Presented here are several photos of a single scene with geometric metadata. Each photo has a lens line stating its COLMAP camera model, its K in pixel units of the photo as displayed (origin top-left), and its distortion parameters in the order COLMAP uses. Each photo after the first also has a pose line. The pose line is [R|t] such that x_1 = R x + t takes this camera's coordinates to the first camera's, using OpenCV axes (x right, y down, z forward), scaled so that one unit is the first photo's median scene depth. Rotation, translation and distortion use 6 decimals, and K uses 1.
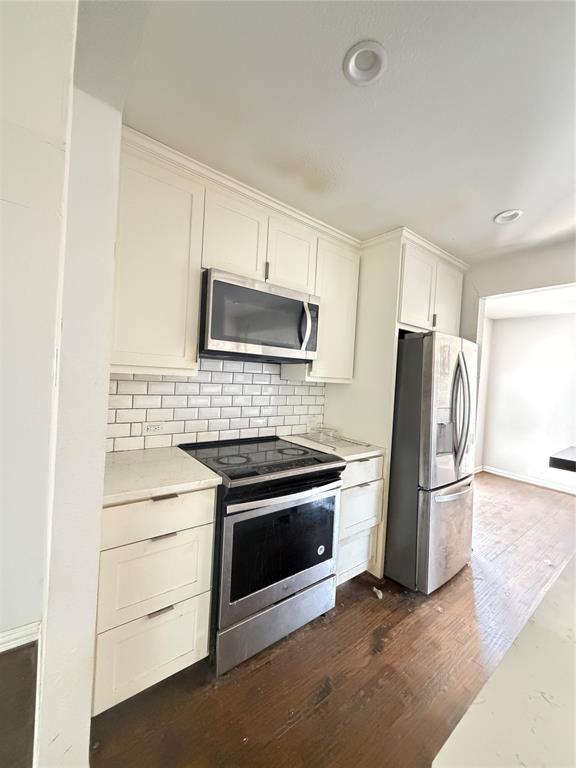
lens RADIAL K [[306.4, 0, 287.8], [0, 306.4, 382.0], [0, 0, 1]] dist [-0.000042, -0.000077]
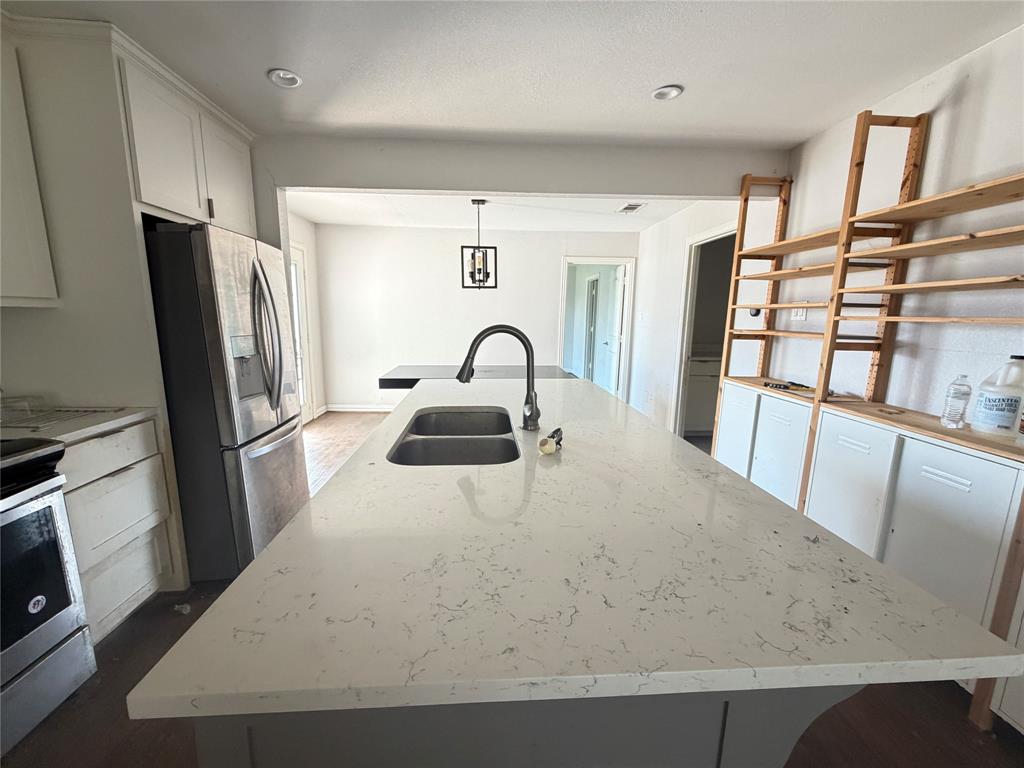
lens RADIAL K [[408.5, 0, 511.0], [0, 408.5, 385.1], [0, 0, 1]] dist [-0.000042, -0.000077]
pose [[0.559328, -0.186338, 0.807732, 0.054522], [0.036845, 0.979033, 0.200342, 0.028114], [-0.828127, -0.082296, 0.554466, -0.094005]]
